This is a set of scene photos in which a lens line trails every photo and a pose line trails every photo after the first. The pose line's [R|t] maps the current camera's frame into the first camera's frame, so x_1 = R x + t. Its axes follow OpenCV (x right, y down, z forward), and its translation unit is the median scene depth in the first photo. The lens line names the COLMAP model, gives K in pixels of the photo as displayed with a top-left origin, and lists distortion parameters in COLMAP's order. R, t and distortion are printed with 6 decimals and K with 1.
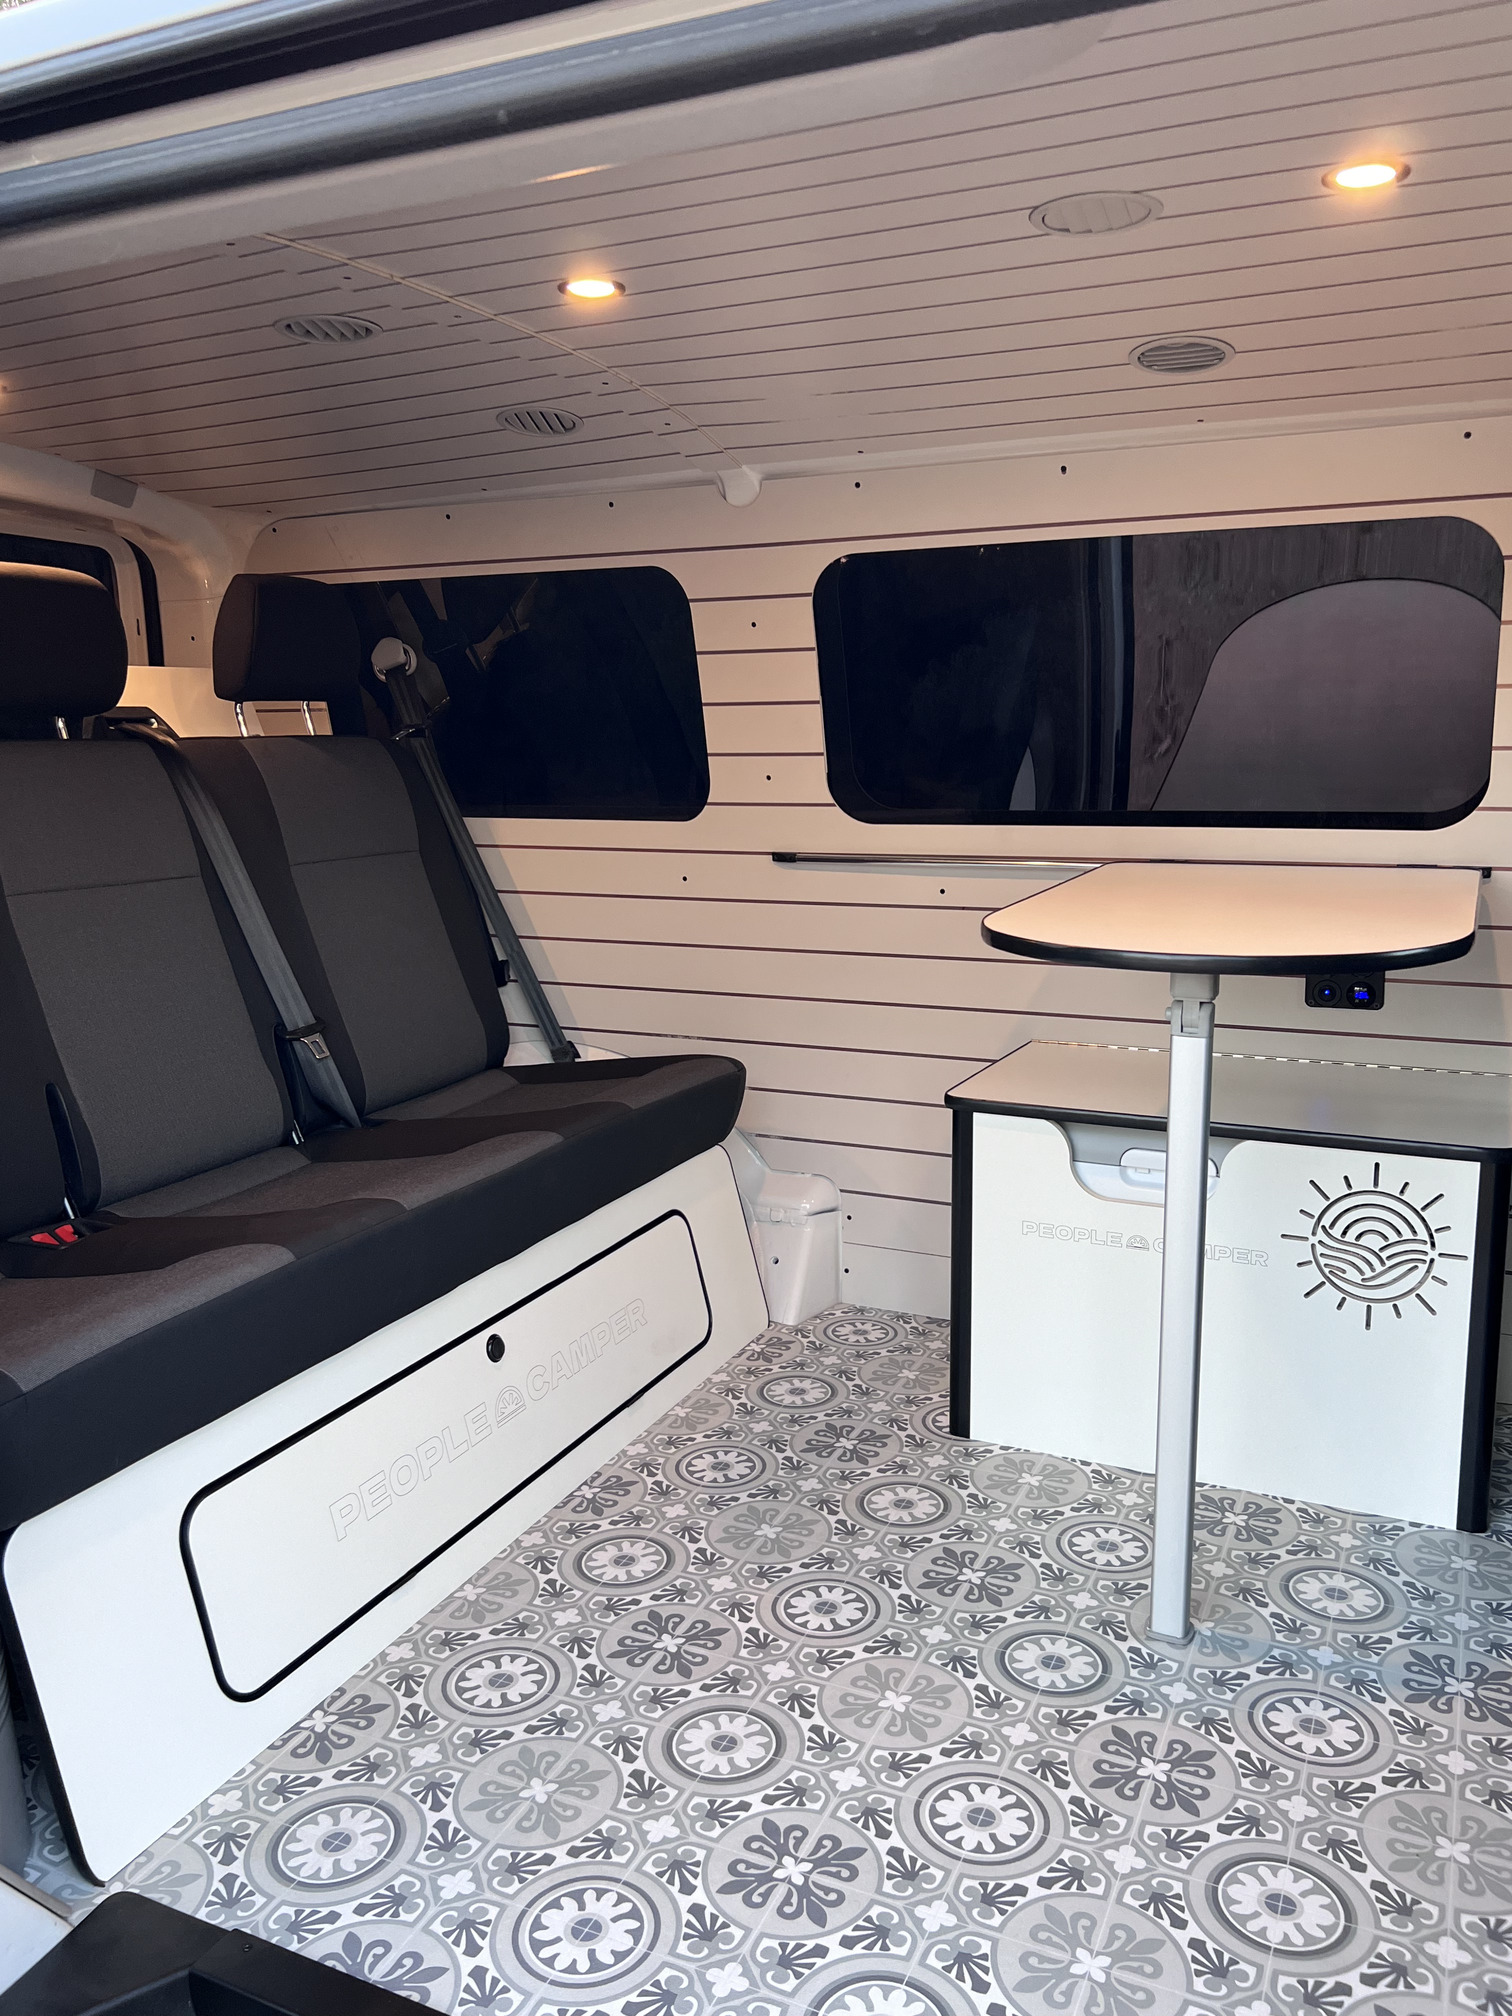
lens RADIAL K [[1564.3, 0, 756.0], [0, 1564.3, 1008.0], [0, 0, 1]] dist [0.006016, 0.000781]
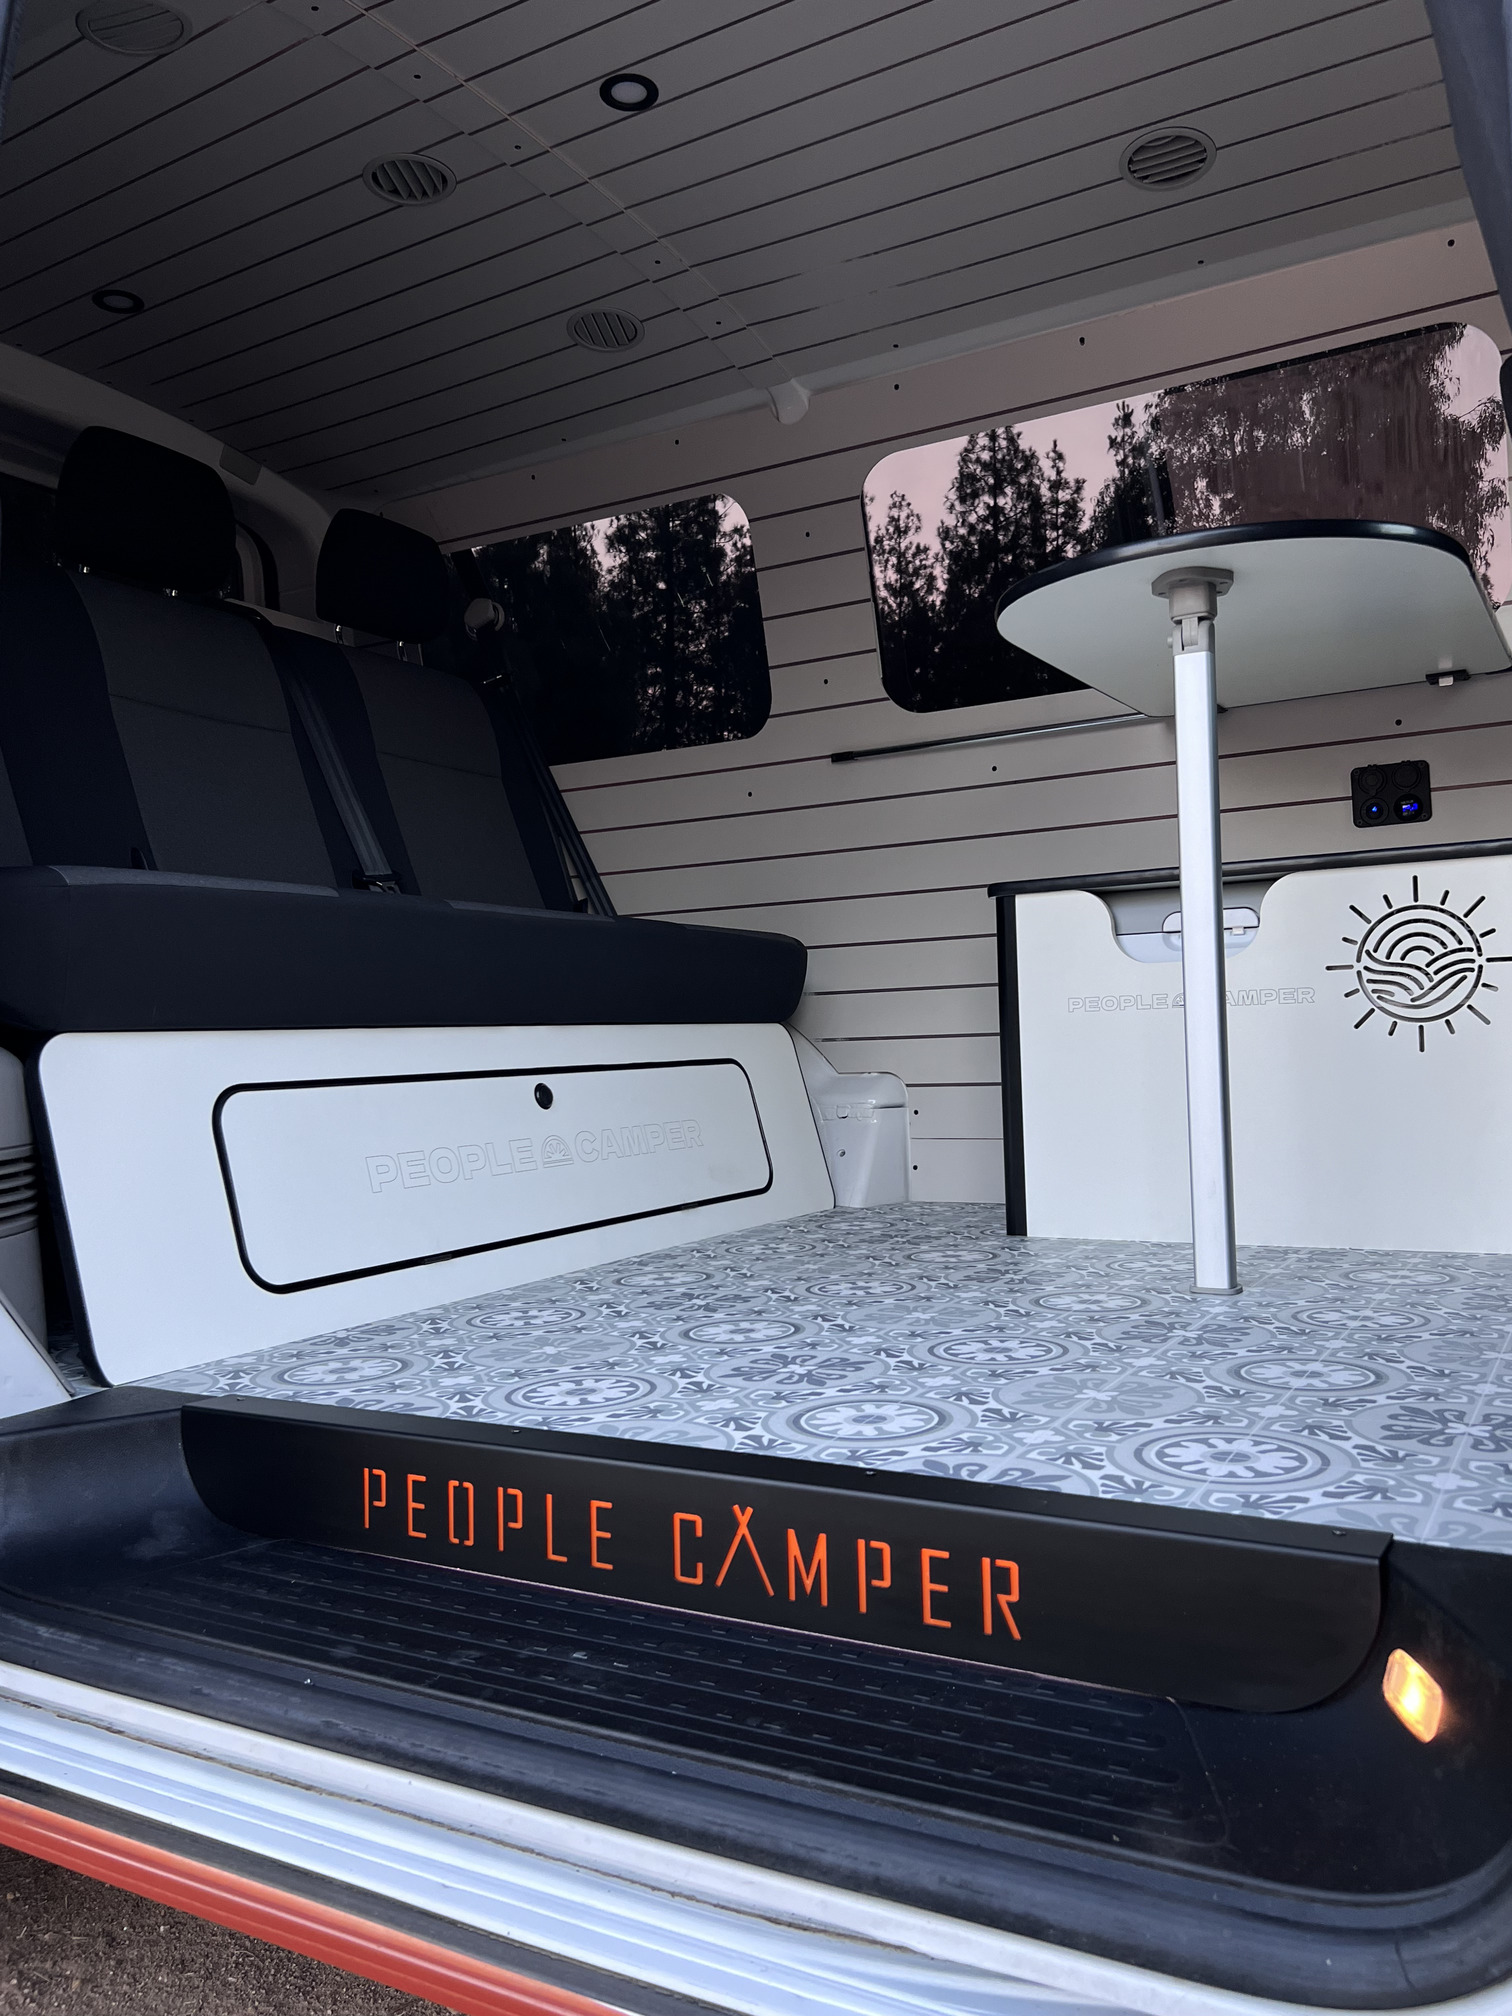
lens RADIAL K [[1564.3, 0, 756.0], [0, 1564.3, 1008.0], [0, 0, 1]] dist [0.006016, 0.000781]
pose [[0.996481, -0.020945, -0.081162, 0.054719], [0.005383, 0.982268, -0.187405, 0.349322], [0.083648, 0.186309, 0.978924, 0.003270]]
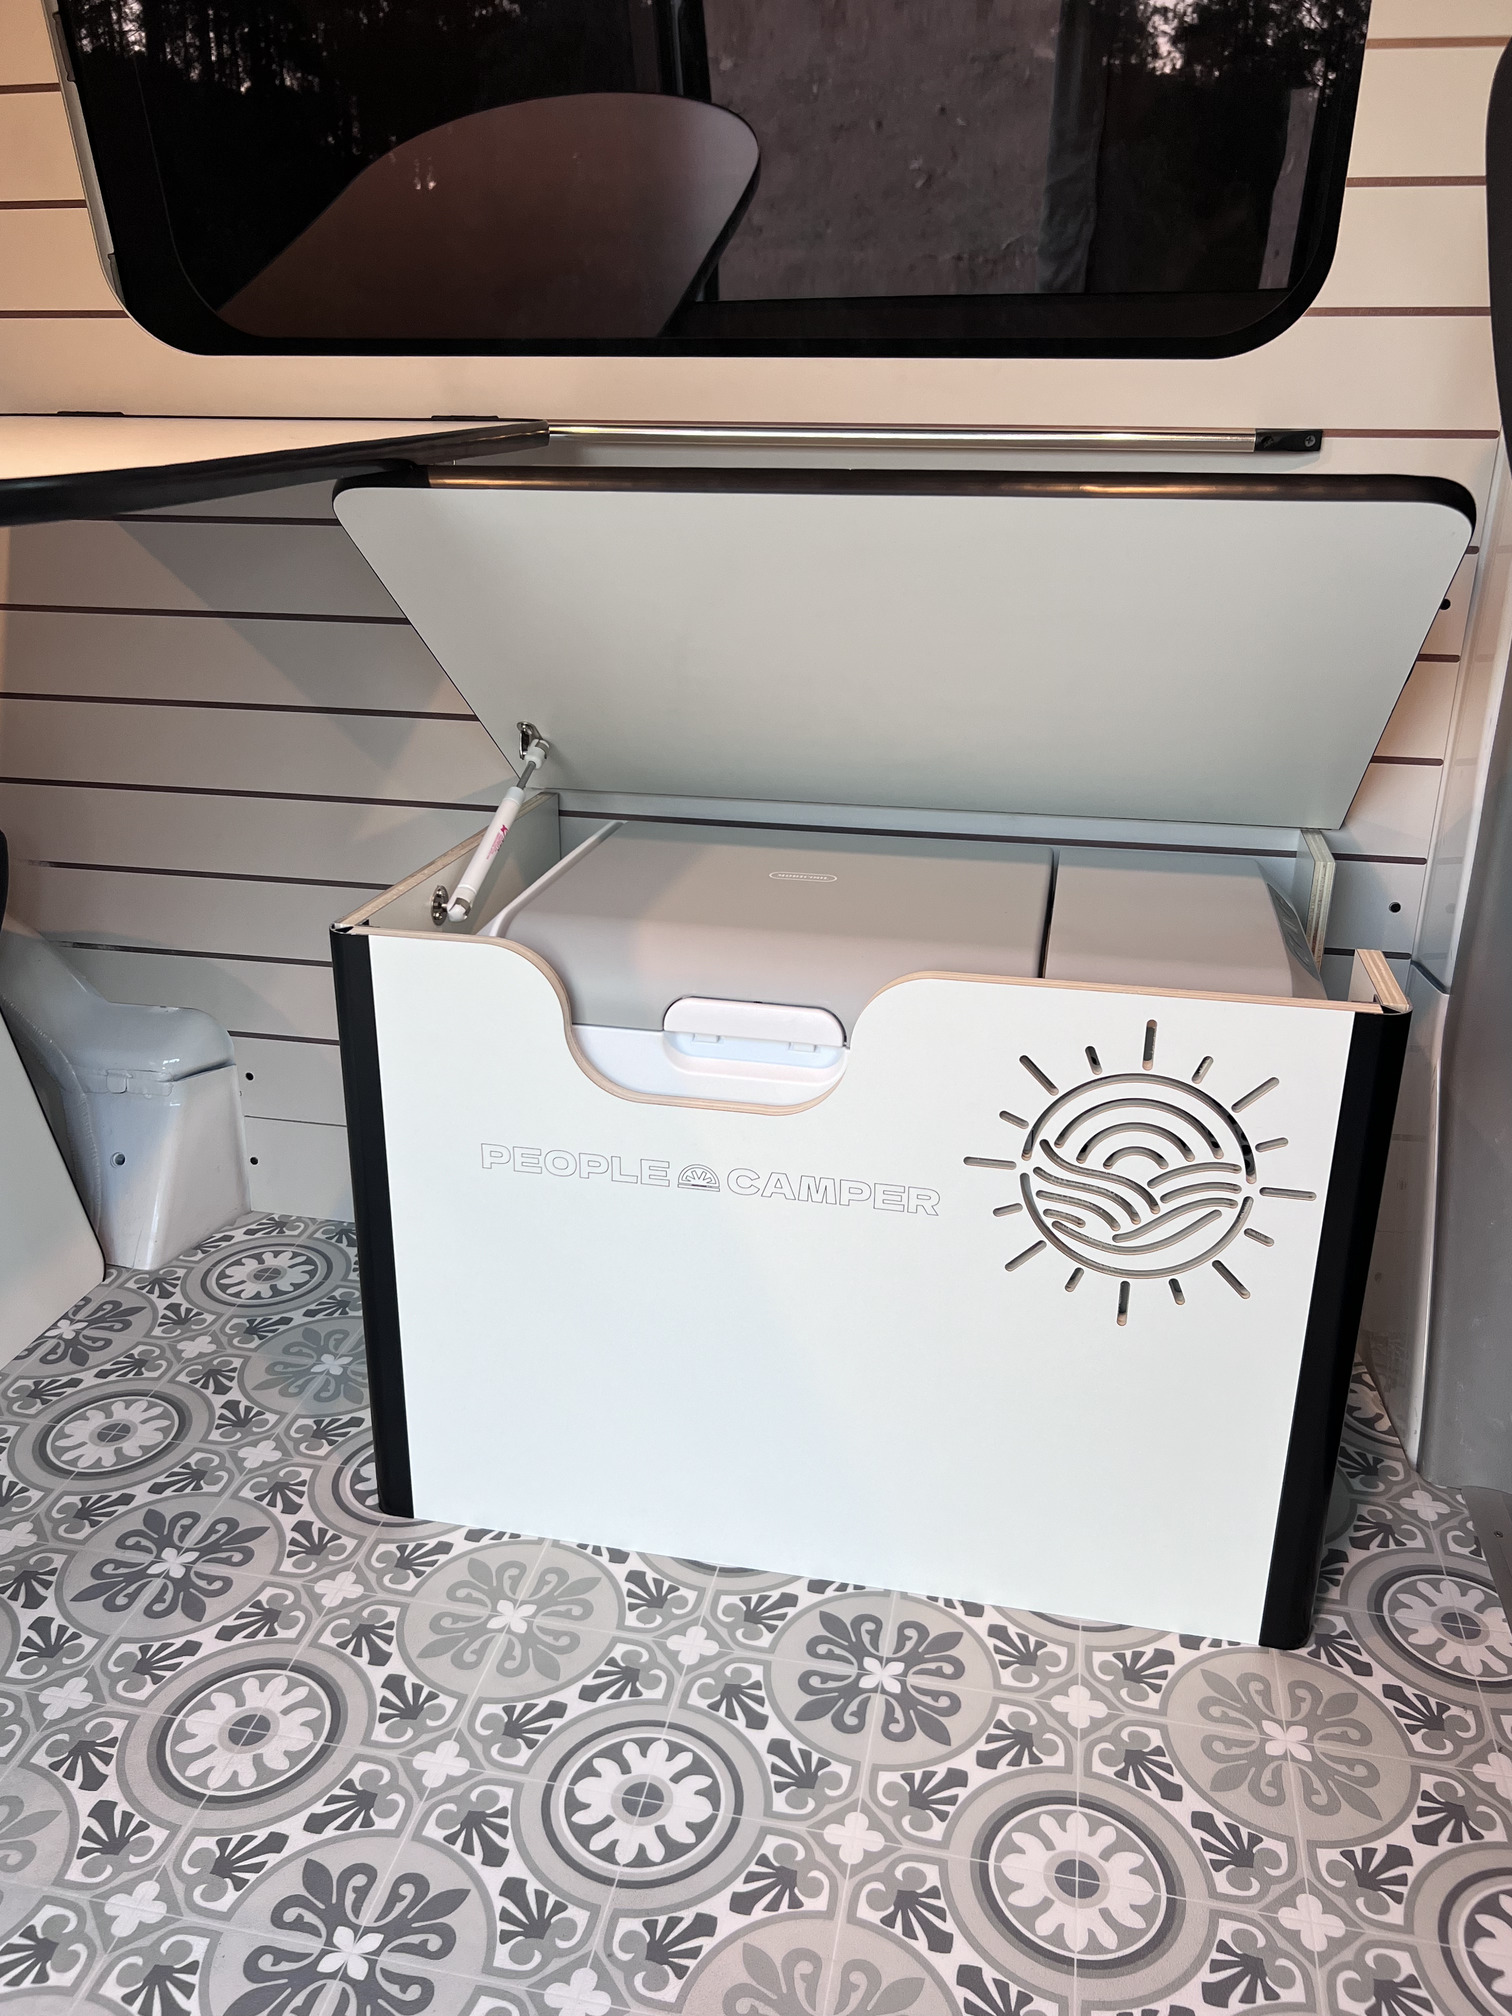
lens RADIAL K [[1564.3, 0, 756.0], [0, 1564.3, 1008.0], [0, 0, 1]] dist [0.006016, 0.000781]
pose [[0.973054, -0.071016, 0.219368, 0.159452], [0.024717, 0.978033, 0.206981, -0.009490], [-0.229249, -0.195982, 0.953434, 0.533012]]
